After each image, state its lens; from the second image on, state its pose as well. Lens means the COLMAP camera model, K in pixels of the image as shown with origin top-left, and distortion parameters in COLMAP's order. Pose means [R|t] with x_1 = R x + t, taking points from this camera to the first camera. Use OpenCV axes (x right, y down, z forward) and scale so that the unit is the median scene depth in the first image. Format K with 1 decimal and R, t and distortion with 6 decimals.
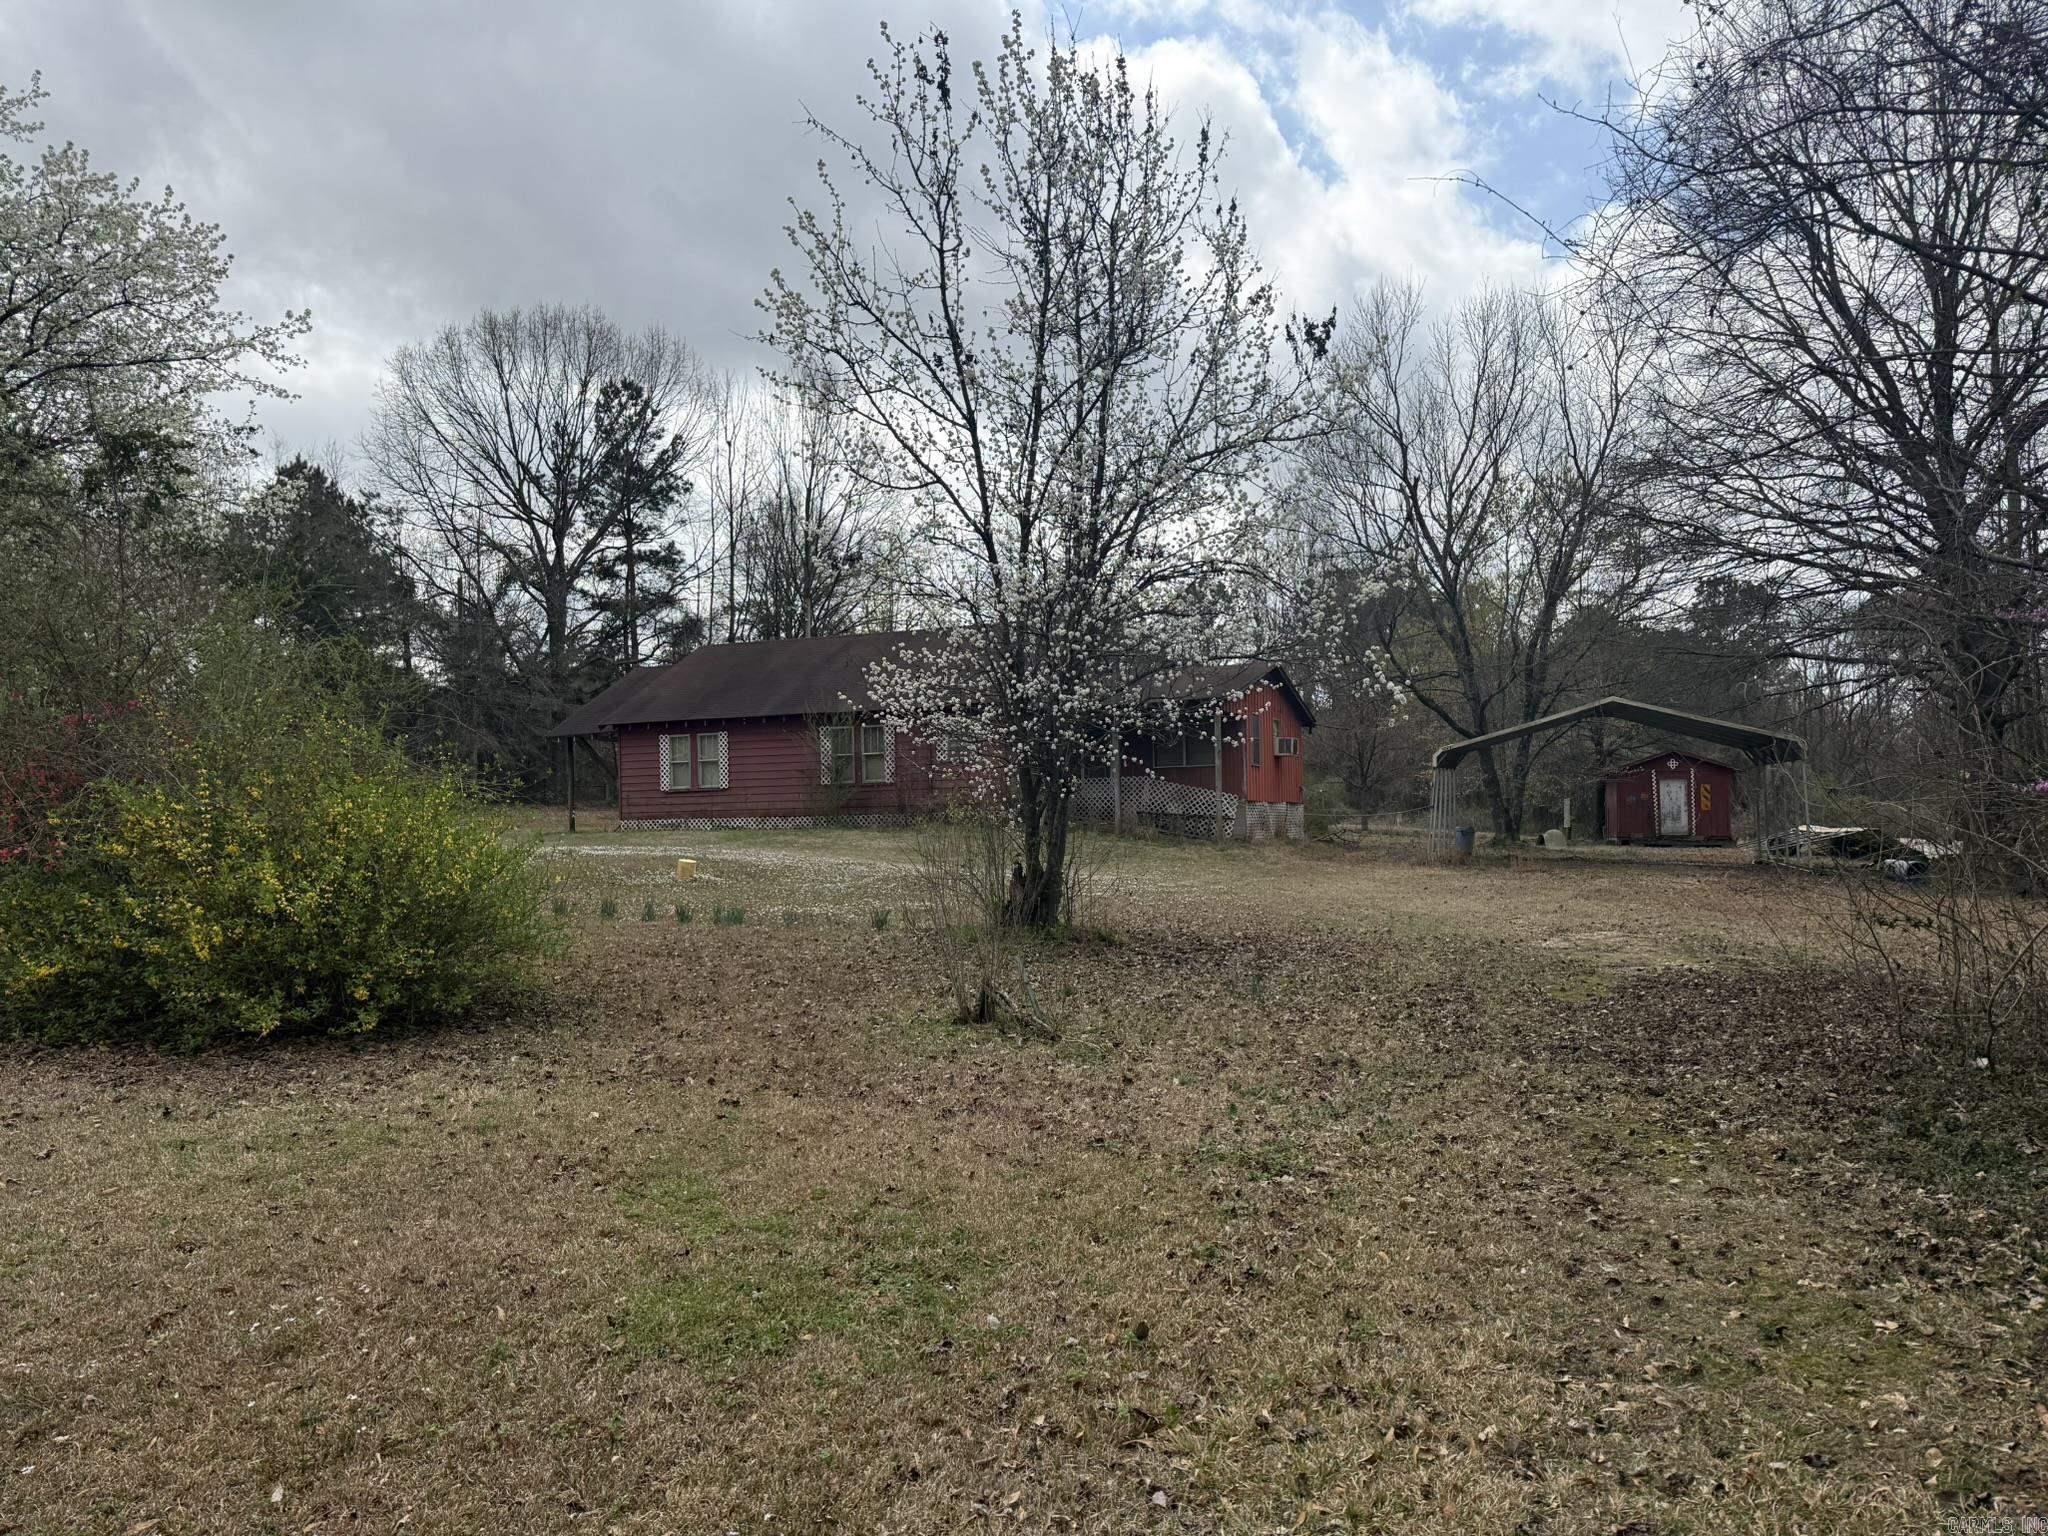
lens RADIAL K [[1451.2, 0, 1024.0], [0, 1451.2, 768.0], [0, 0, 1]] dist [-0.030738, -0.001756]
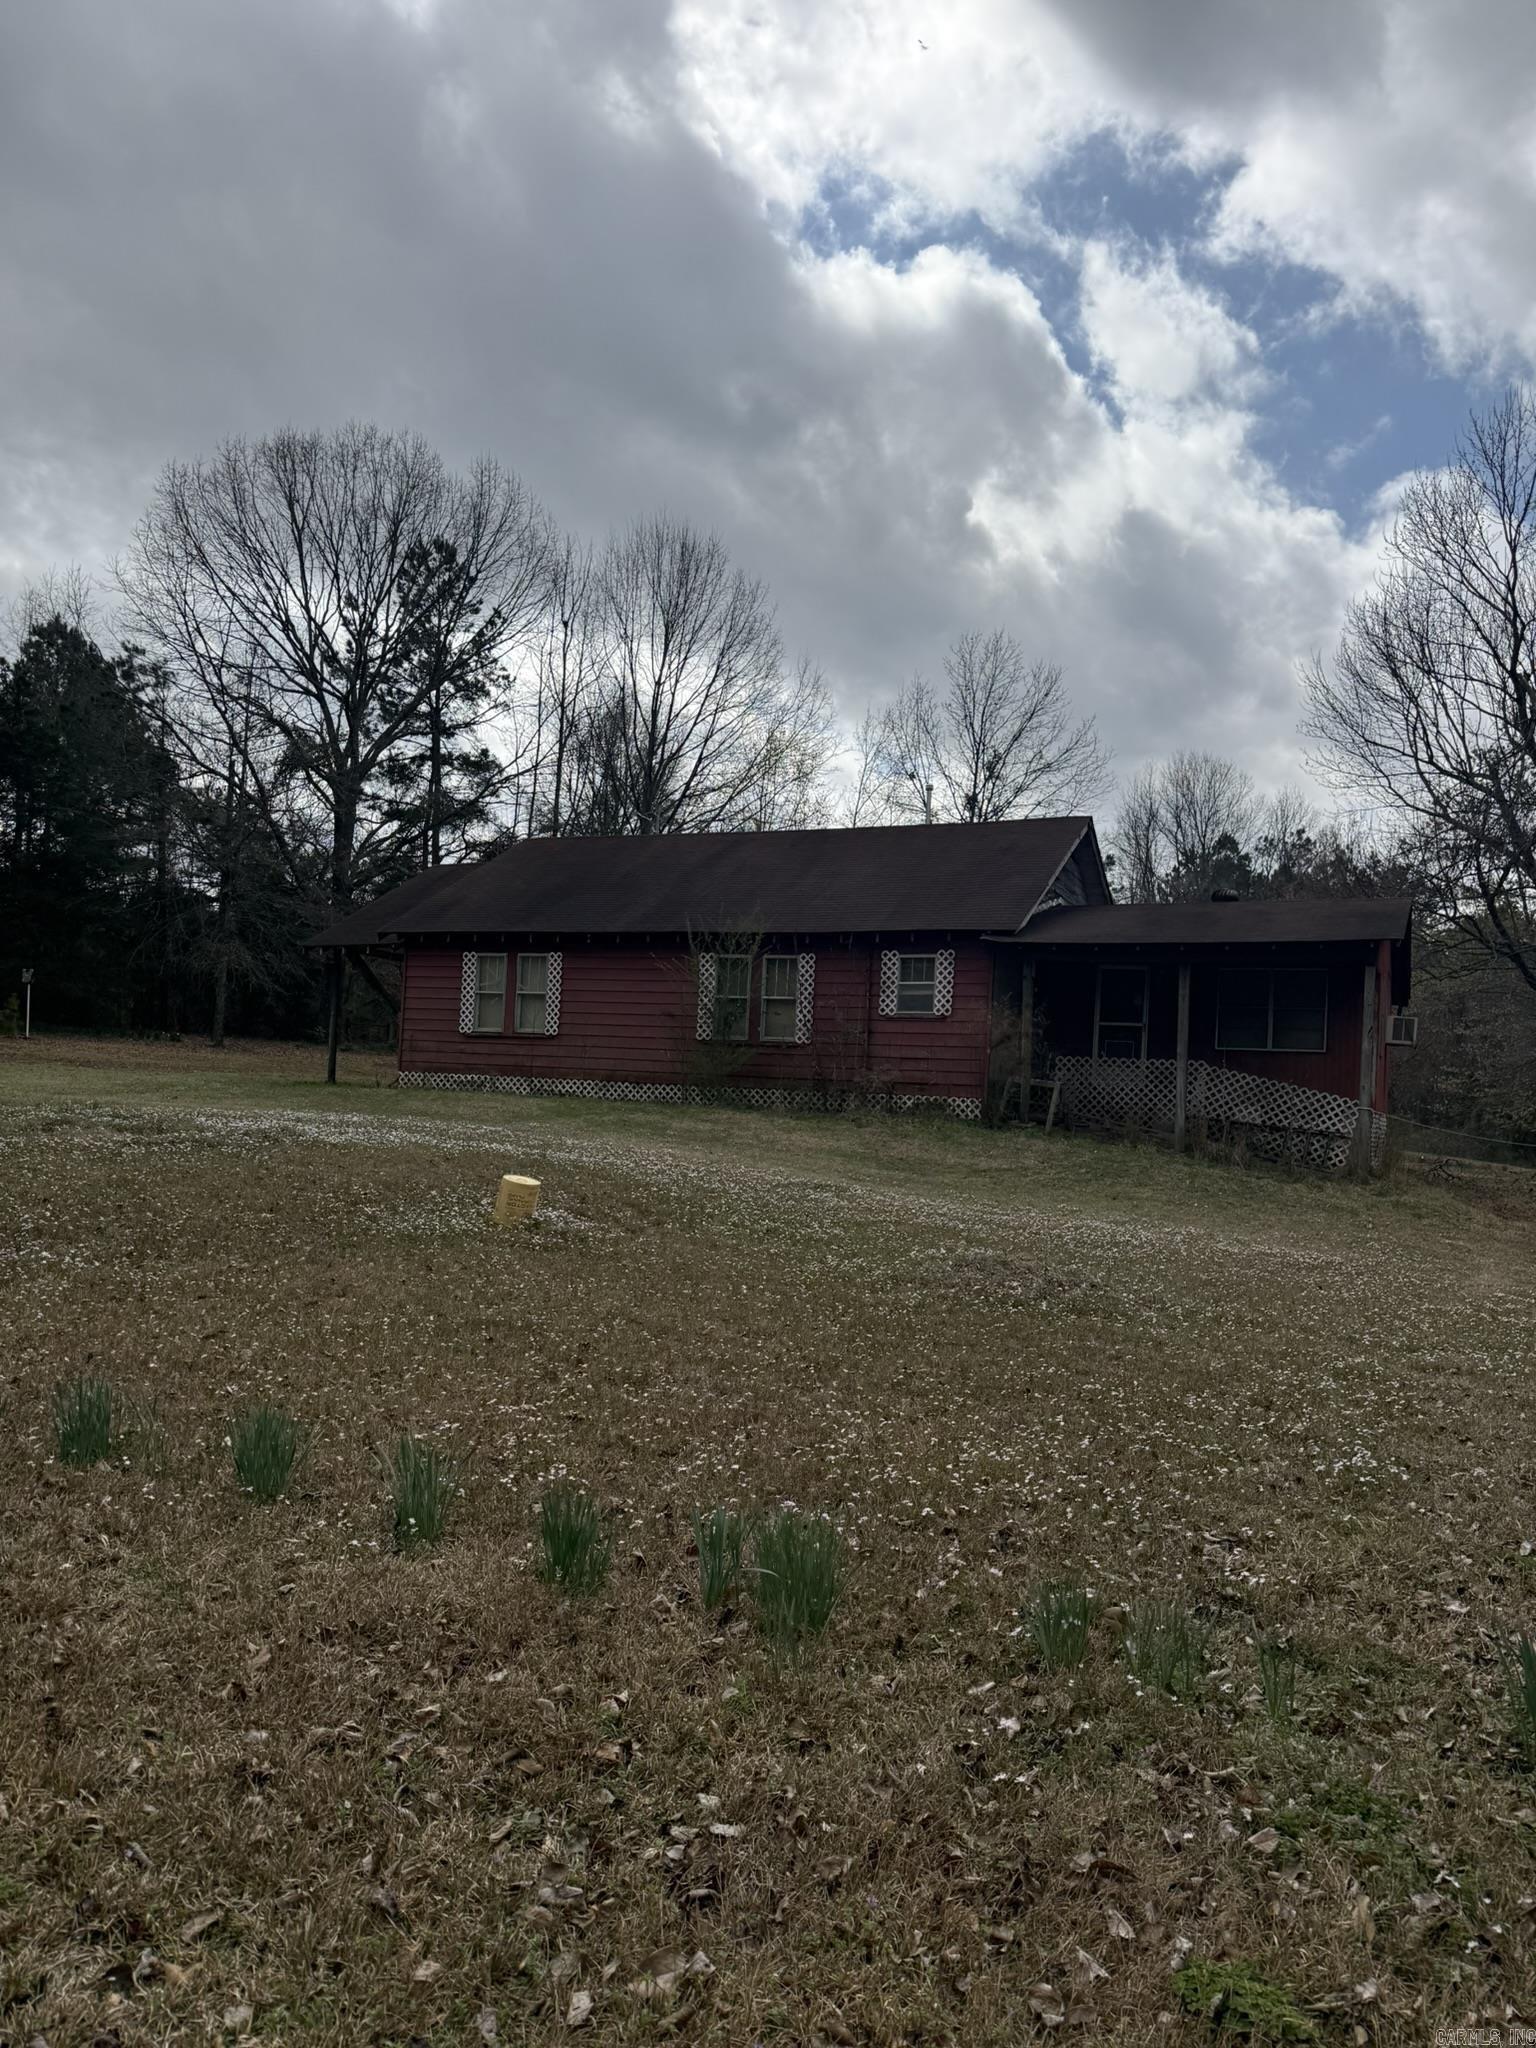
lens RADIAL K [[1451.2, 0, 768.0], [0, 1451.2, 1024.0], [0, 0, 1]] dist [-0.030738, -0.001756]
pose [[0.997065, 0.070760, -0.029214, -0.049818], [-0.071023, 0.997442, -0.008091, 0.004079], [0.028567, 0.010142, 0.999540, 0.185197]]
